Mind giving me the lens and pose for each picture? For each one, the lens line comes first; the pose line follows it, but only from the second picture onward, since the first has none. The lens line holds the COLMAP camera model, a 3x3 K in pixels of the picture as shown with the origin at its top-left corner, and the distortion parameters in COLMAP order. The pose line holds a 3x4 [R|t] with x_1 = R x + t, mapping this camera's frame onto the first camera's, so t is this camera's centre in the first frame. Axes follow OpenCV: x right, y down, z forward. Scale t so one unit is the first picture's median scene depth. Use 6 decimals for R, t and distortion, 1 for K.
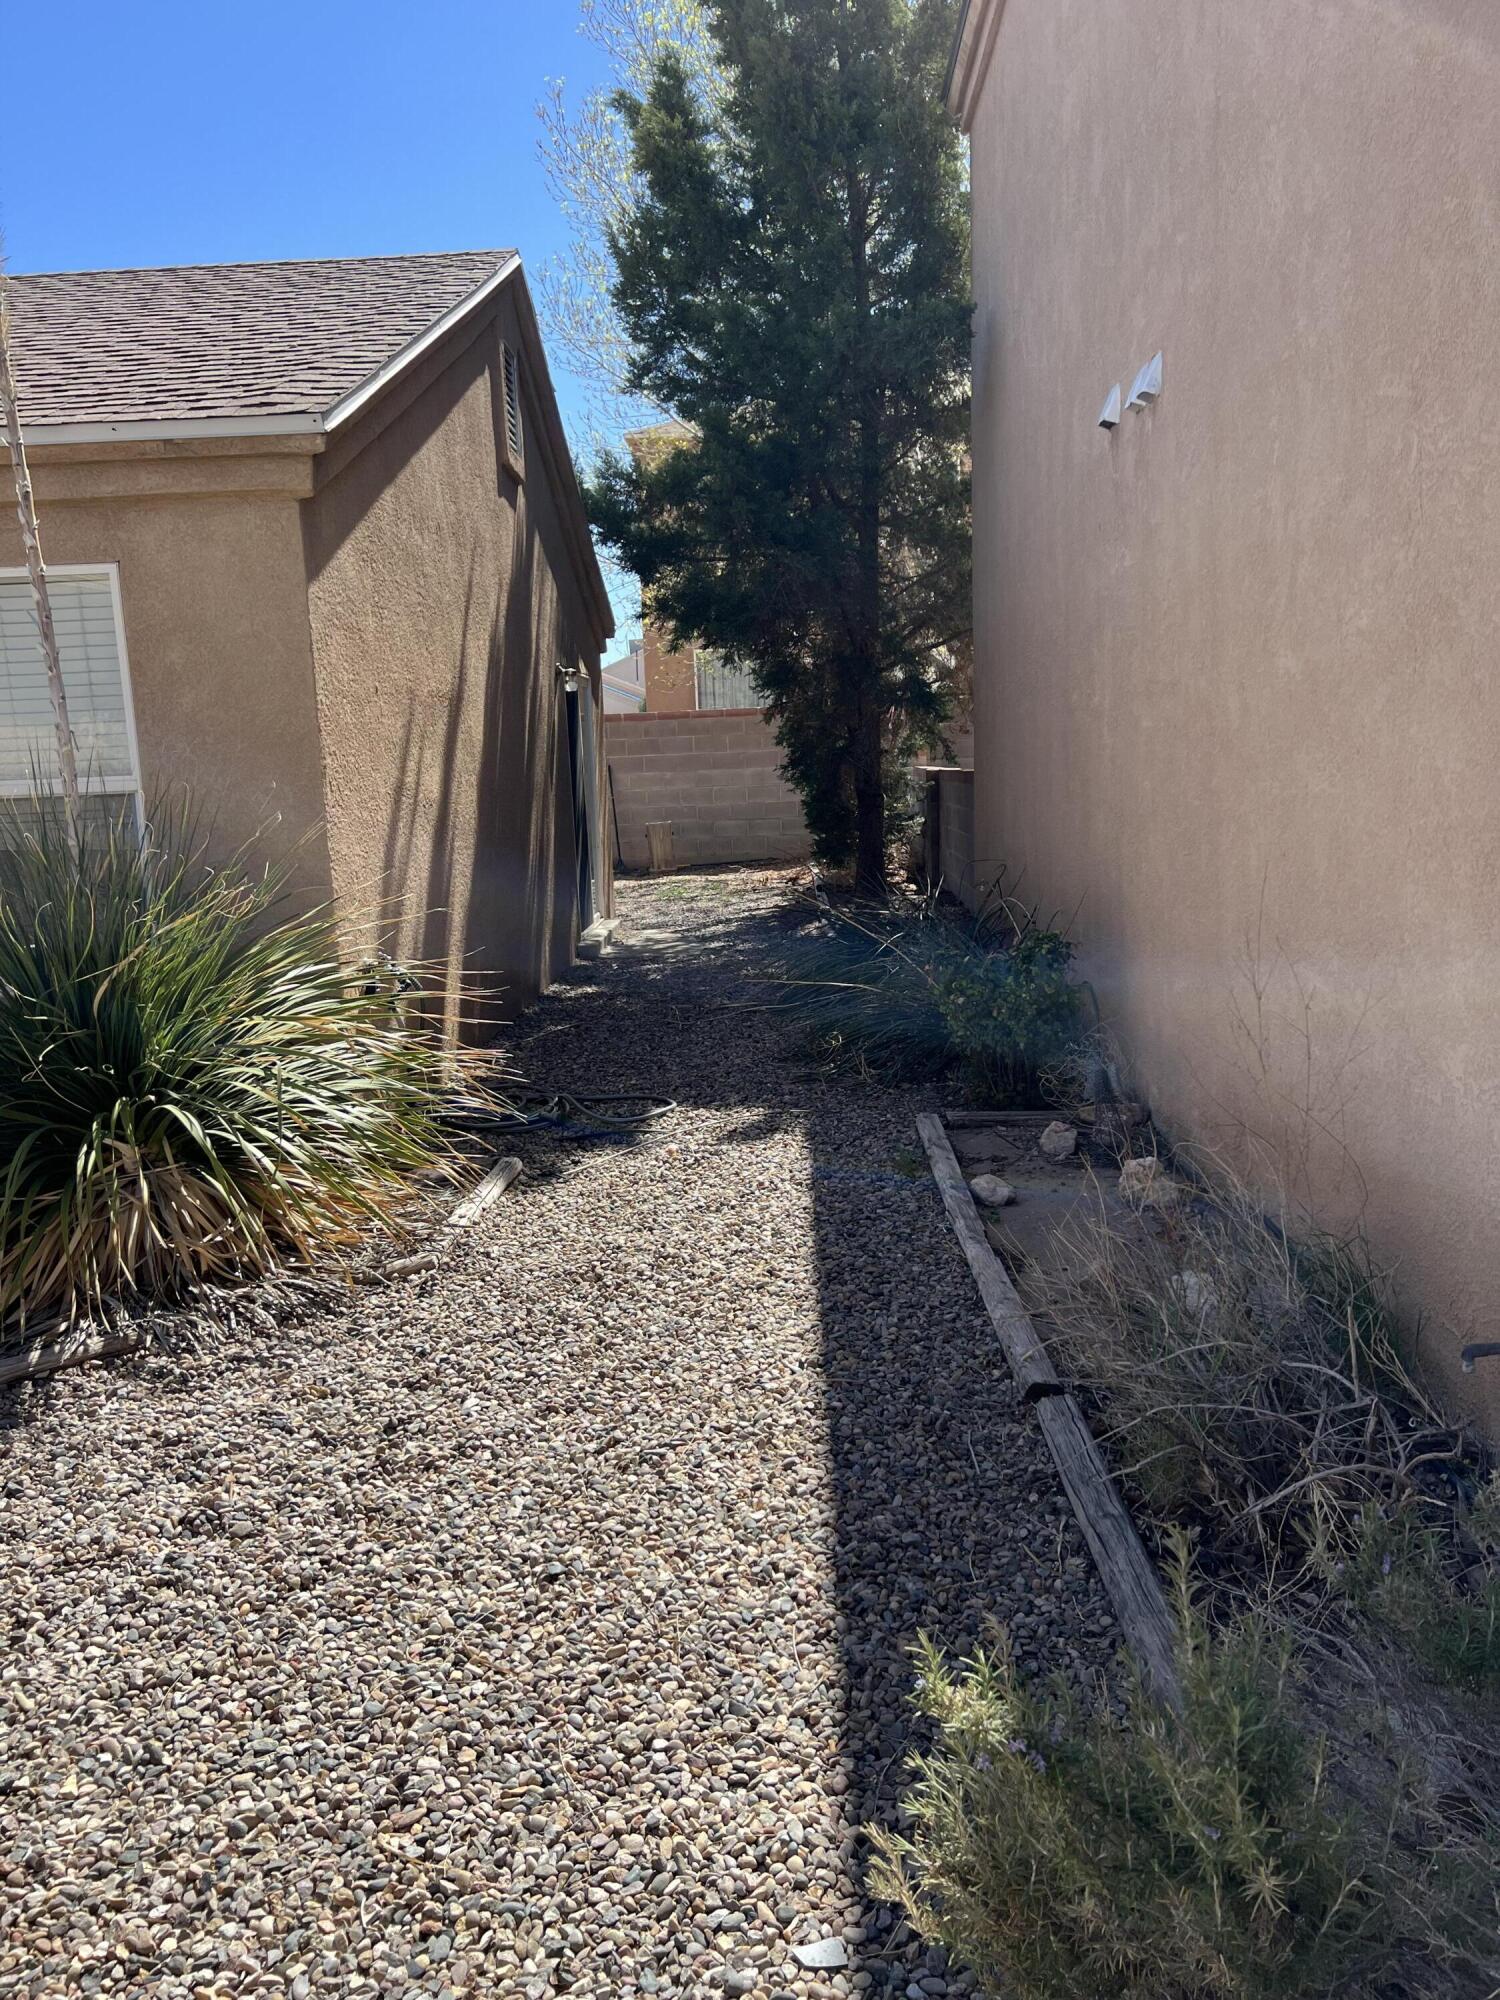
lens RADIAL K [[1490.1, 0, 737.0], [0, 1490.1, 1010.3], [0, 0, 1]] dist [0.033885, -0.016391]
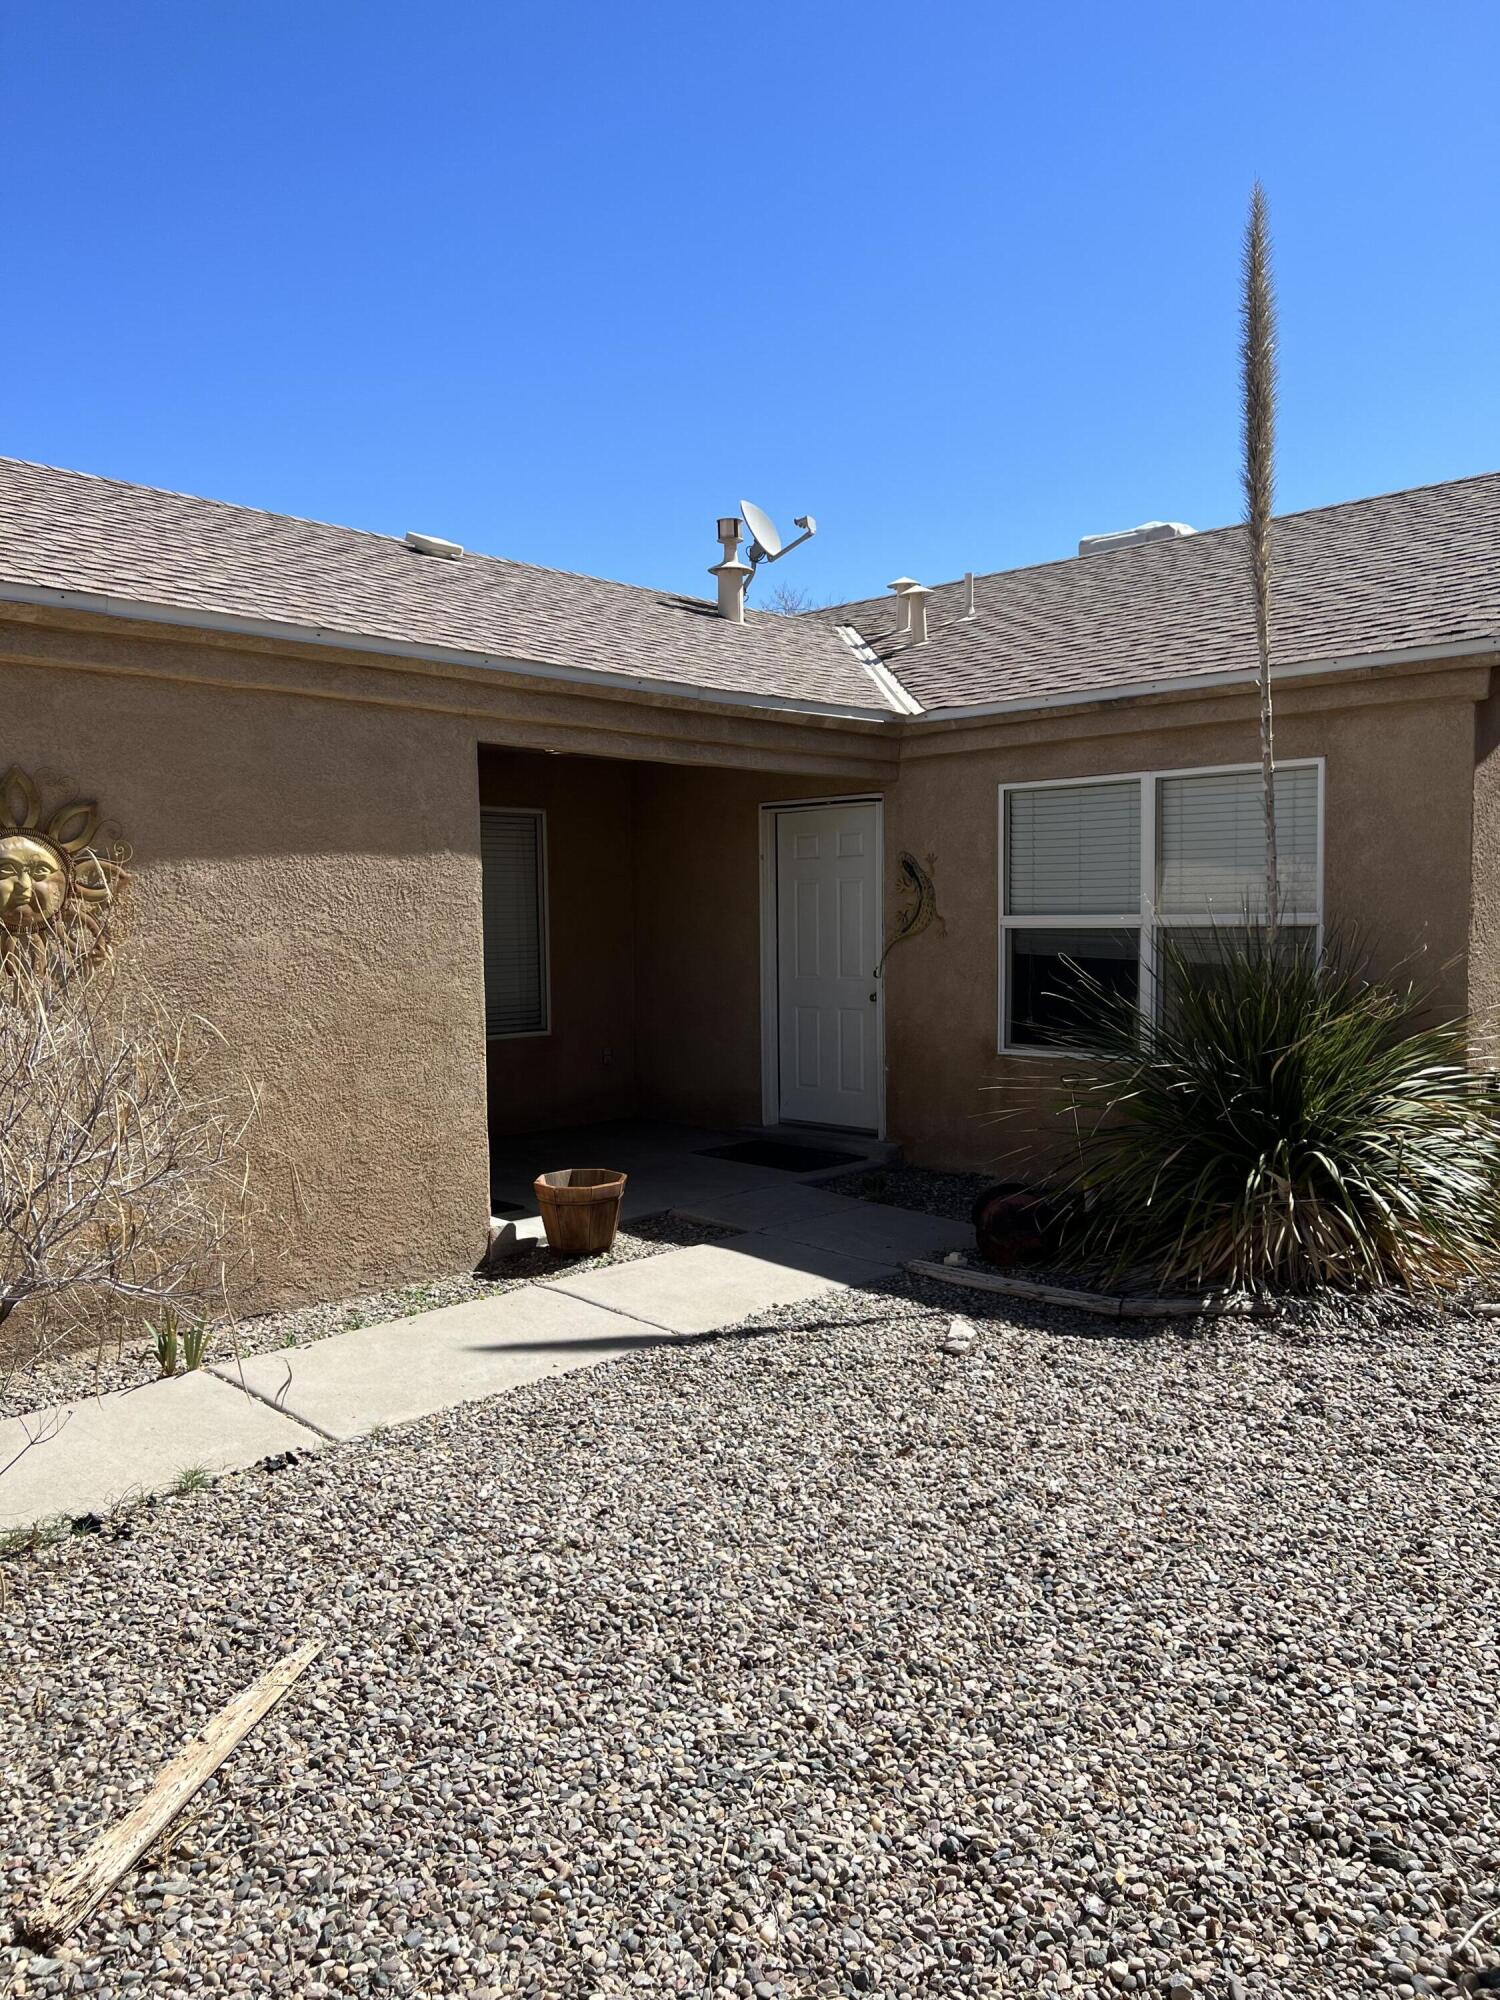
lens RADIAL K [[1490.1, 0, 732.9], [0, 1490.1, 997.8], [0, 0, 1]] dist [0.033885, -0.016391]
pose [[0.733310, 0.069318, -0.676352, 0.154303], [-0.132062, 0.990365, -0.041683, 0.053905], [0.666945, 0.119887, 0.735398, -0.401337]]
